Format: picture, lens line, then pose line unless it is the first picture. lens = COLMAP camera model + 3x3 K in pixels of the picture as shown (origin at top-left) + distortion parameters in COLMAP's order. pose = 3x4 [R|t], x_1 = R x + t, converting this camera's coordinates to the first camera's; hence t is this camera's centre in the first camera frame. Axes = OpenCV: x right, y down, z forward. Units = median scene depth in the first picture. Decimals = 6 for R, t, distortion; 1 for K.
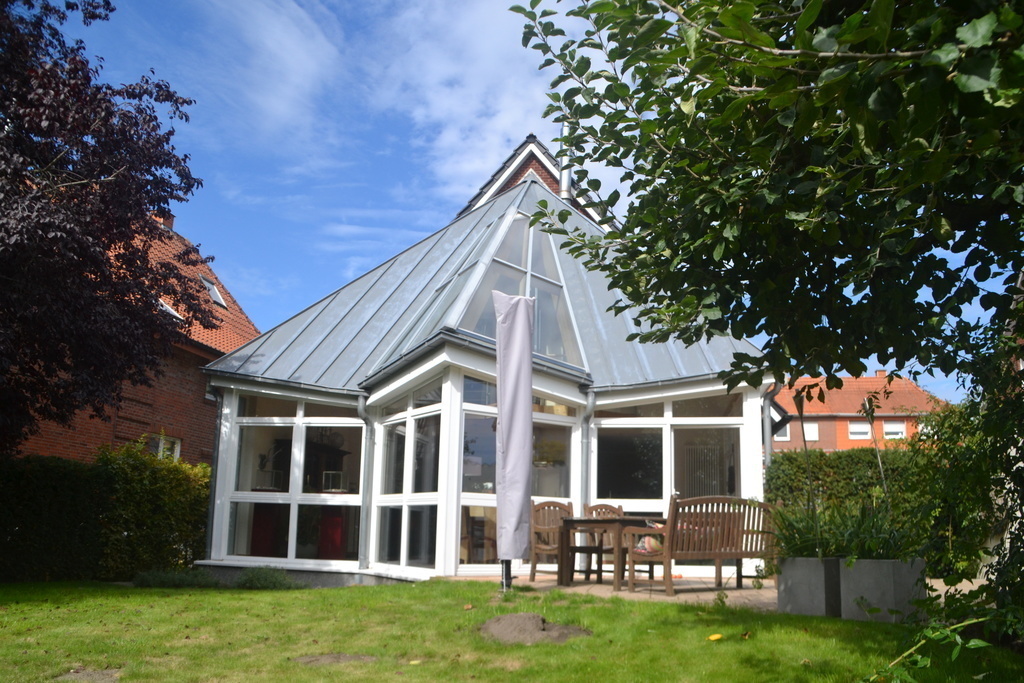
lens RADIAL K [[823.7, 0, 512.0], [0, 823.7, 341.5], [0, 0, 1]] dist [-0.137712, 0.008452]
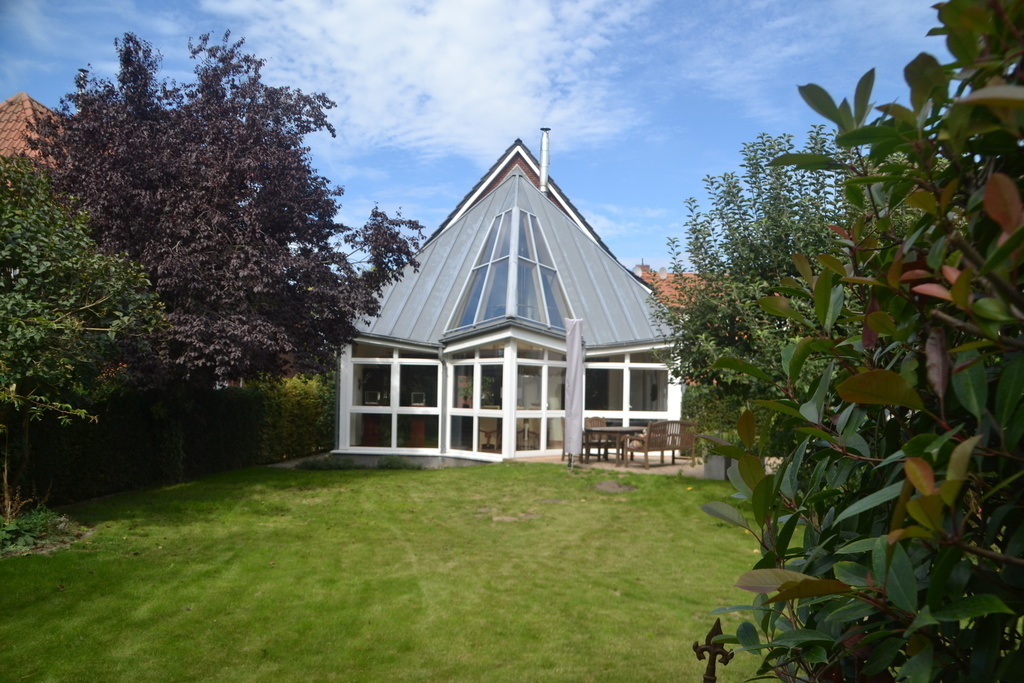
lens RADIAL K [[823.7, 0, 512.0], [0, 823.7, 341.5], [0, 0, 1]] dist [-0.137712, 0.008452]
pose [[0.986806, 0.005332, 0.161820, -0.307073], [-0.032952, 0.985153, 0.168489, -0.220455], [-0.158519, -0.171598, 0.972330, -0.582405]]
